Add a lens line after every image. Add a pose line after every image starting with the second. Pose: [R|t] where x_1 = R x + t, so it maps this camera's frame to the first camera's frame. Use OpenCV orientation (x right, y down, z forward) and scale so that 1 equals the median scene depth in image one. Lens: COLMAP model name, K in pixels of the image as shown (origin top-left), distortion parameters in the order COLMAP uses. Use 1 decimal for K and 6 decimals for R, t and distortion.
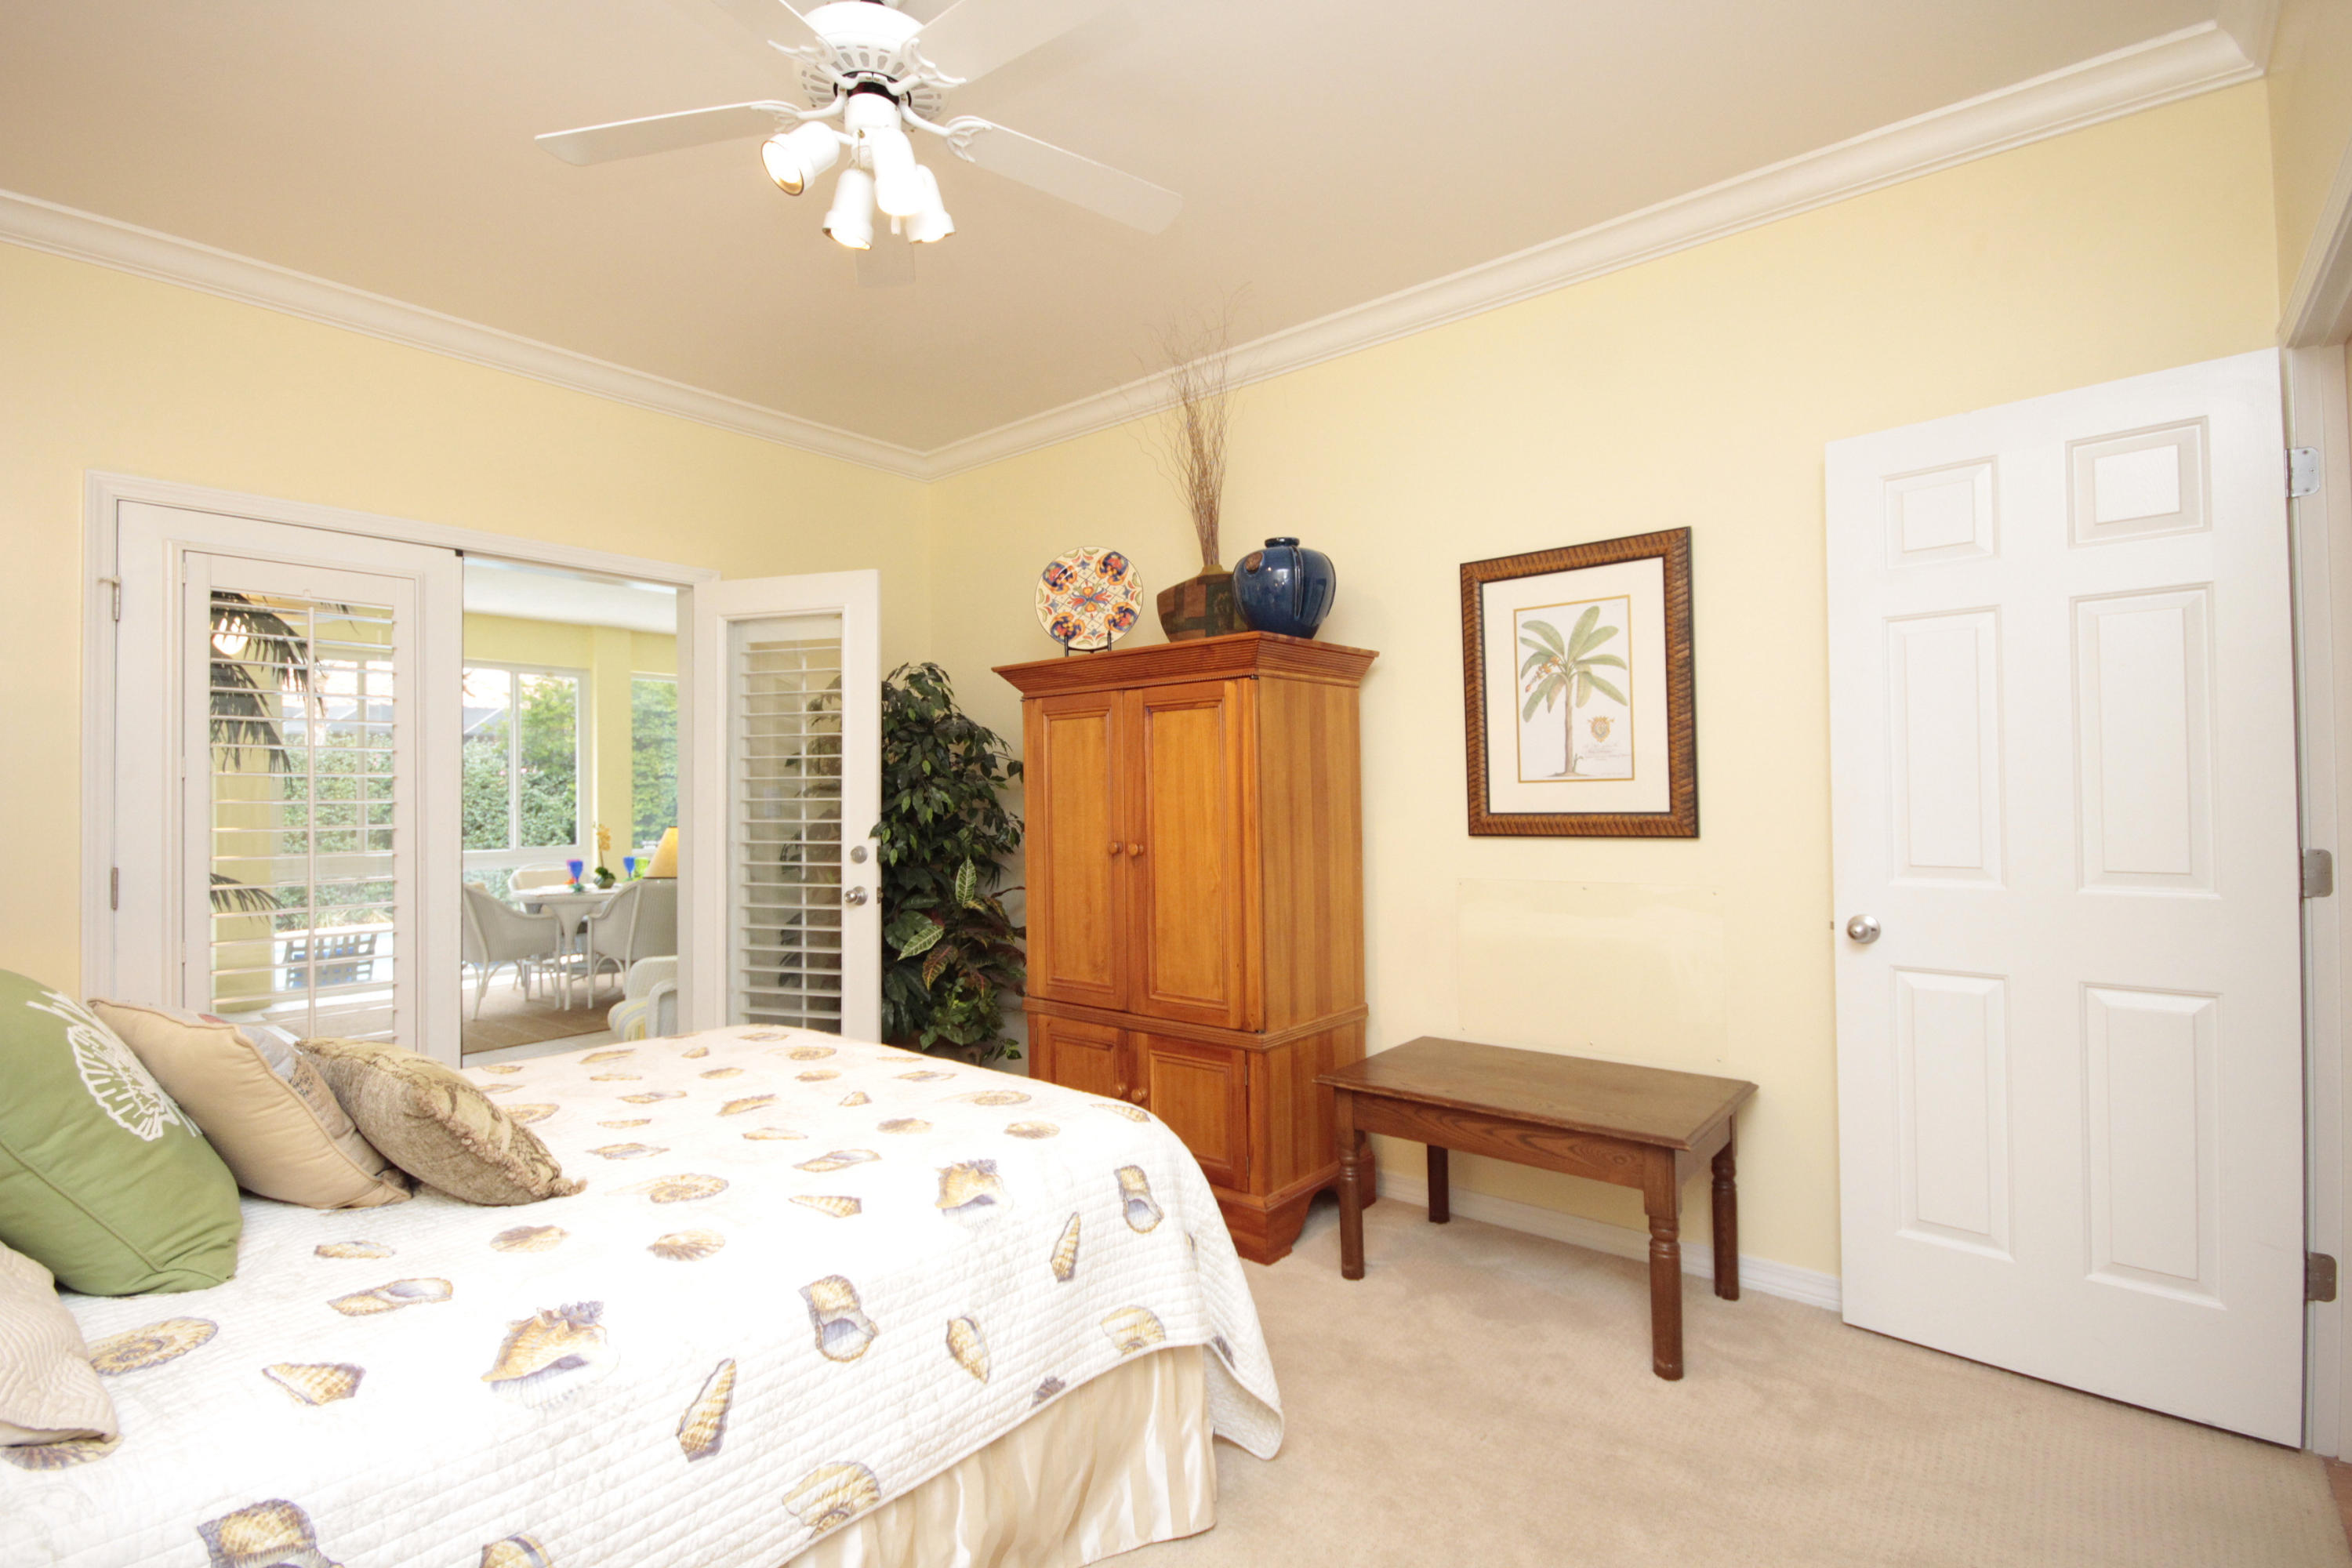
lens RADIAL K [[1080.8, 0, 1189.3], [0, 1080.8, 776.6], [0, 0, 1]] dist [-0.008076, -0.000773]
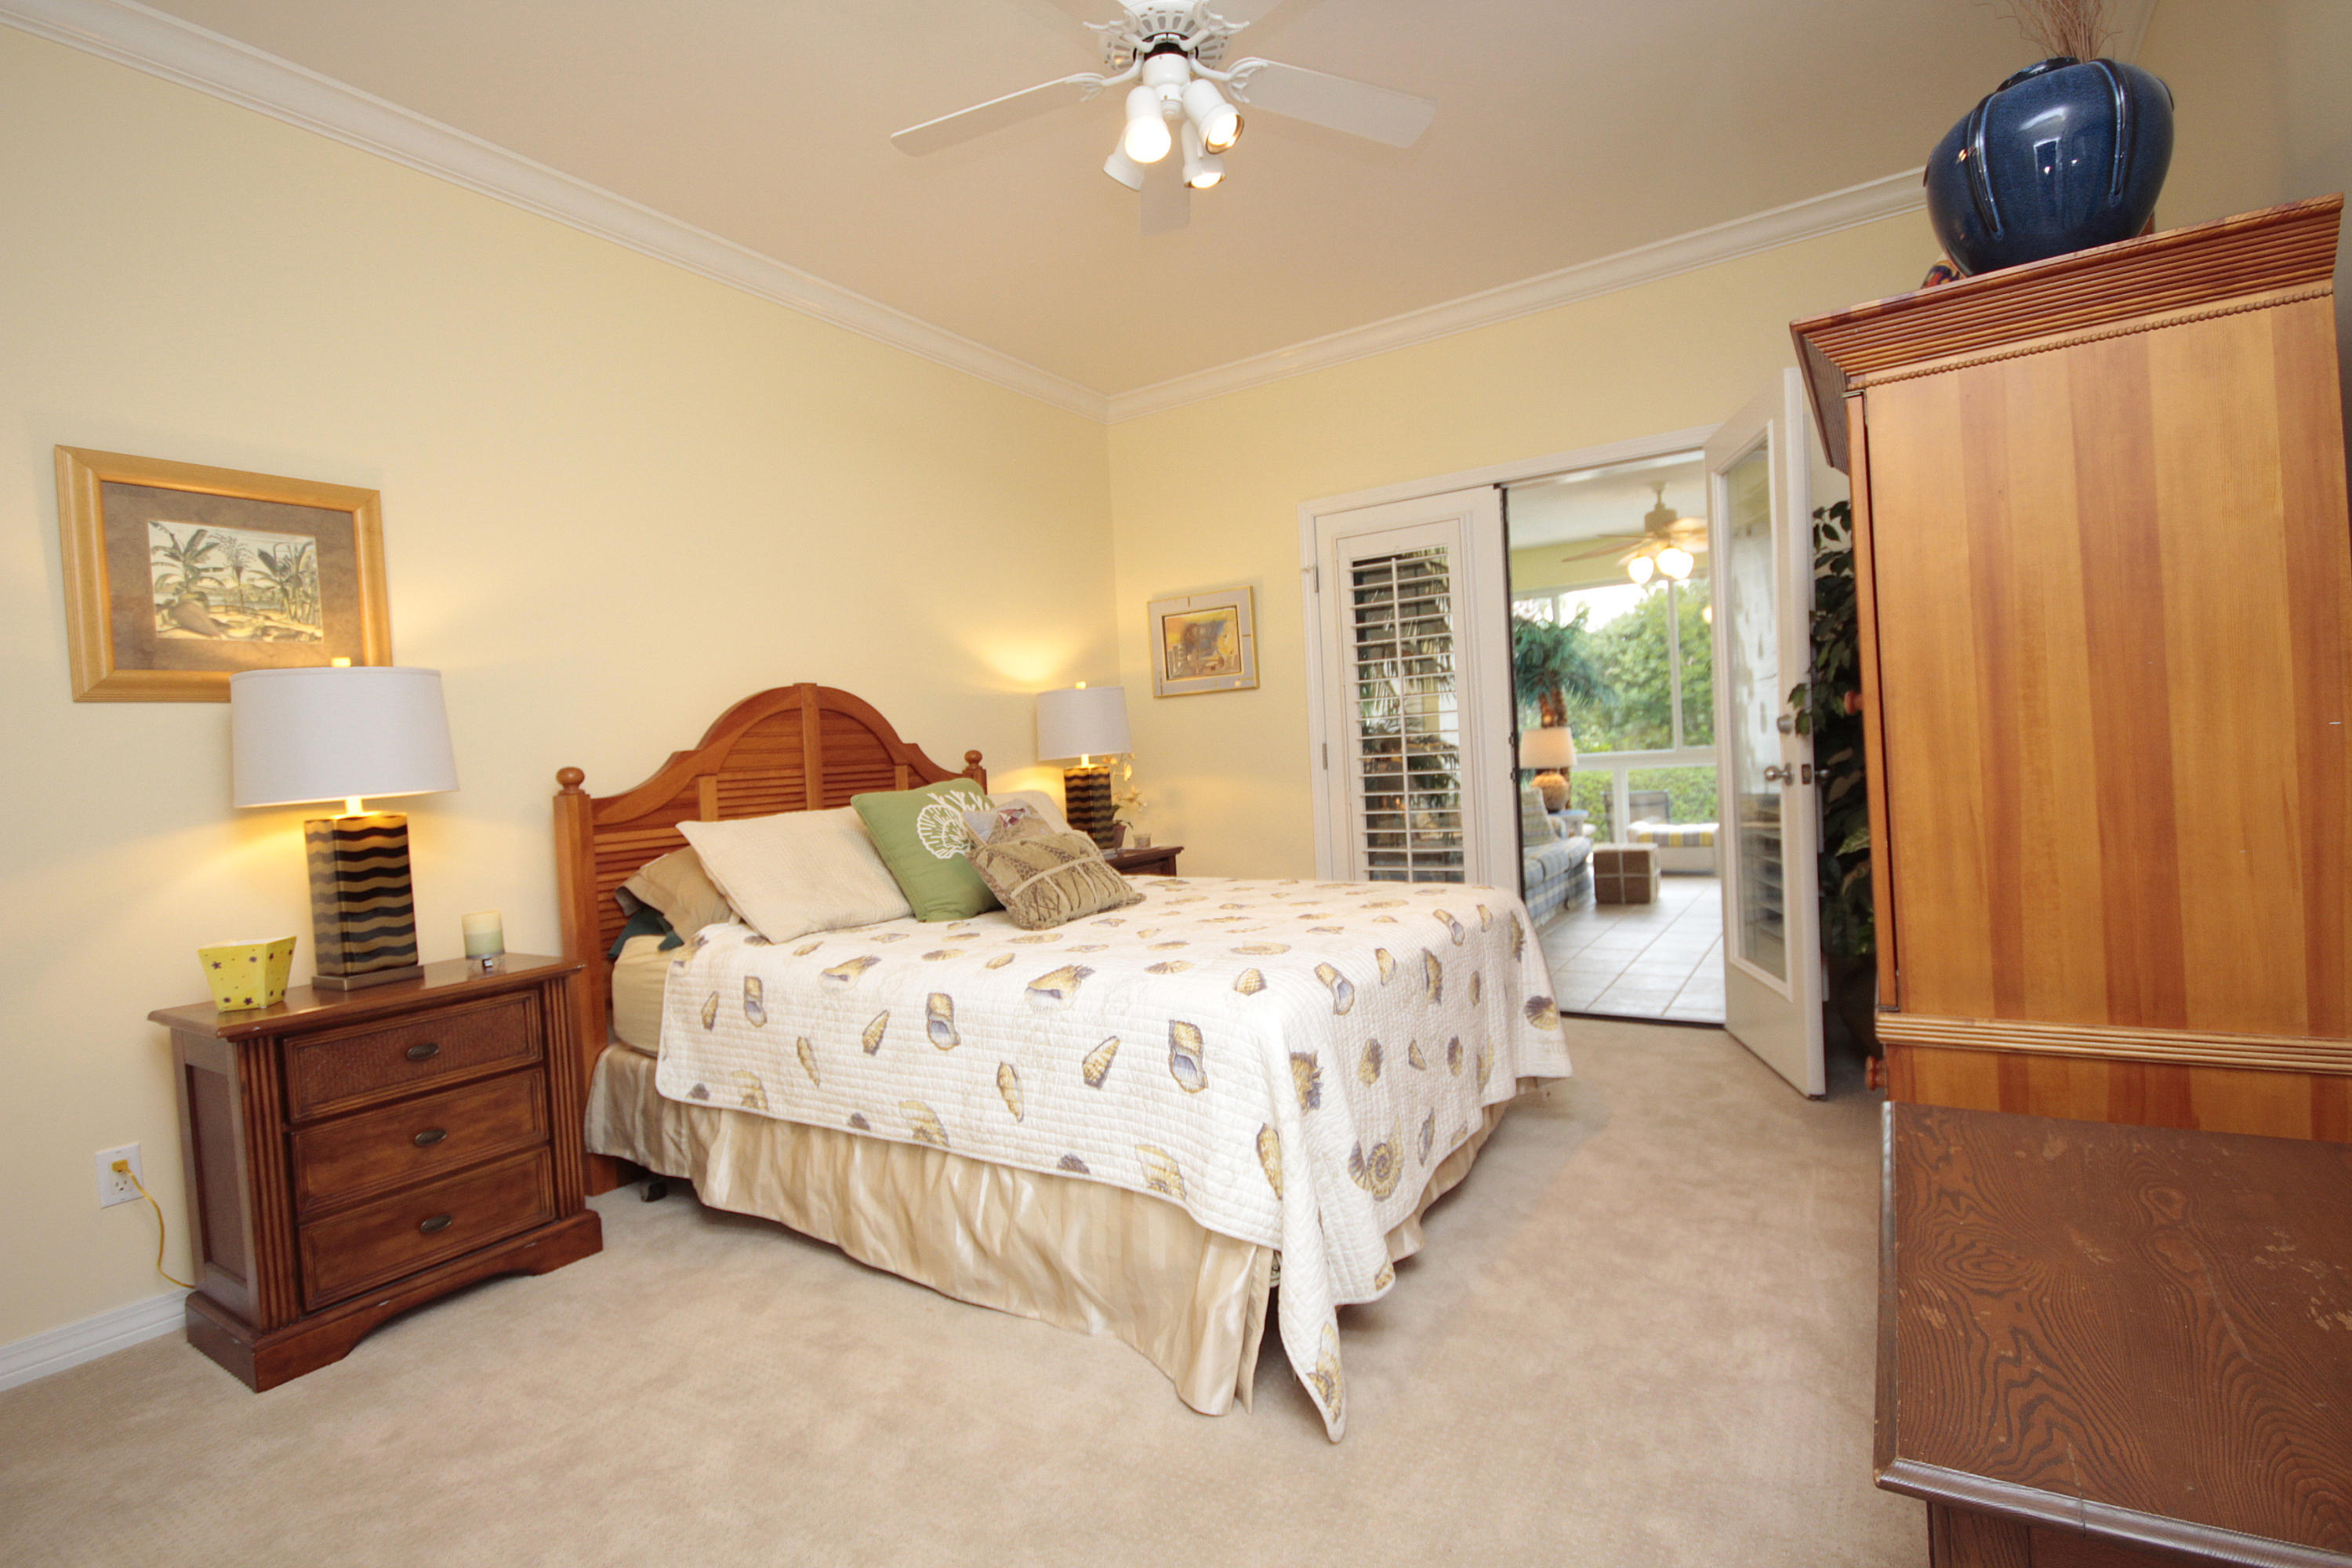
lens RADIAL K [[1080.8, 0, 1189.8], [0, 1080.8, 786.5], [0, 0, 1]] dist [-0.008076, -0.000773]
pose [[0.122725, 0.030945, -0.991958, 1.066158], [0.077934, 0.996127, 0.040717, 0.116470], [0.989376, -0.082305, 0.119838, 1.030542]]
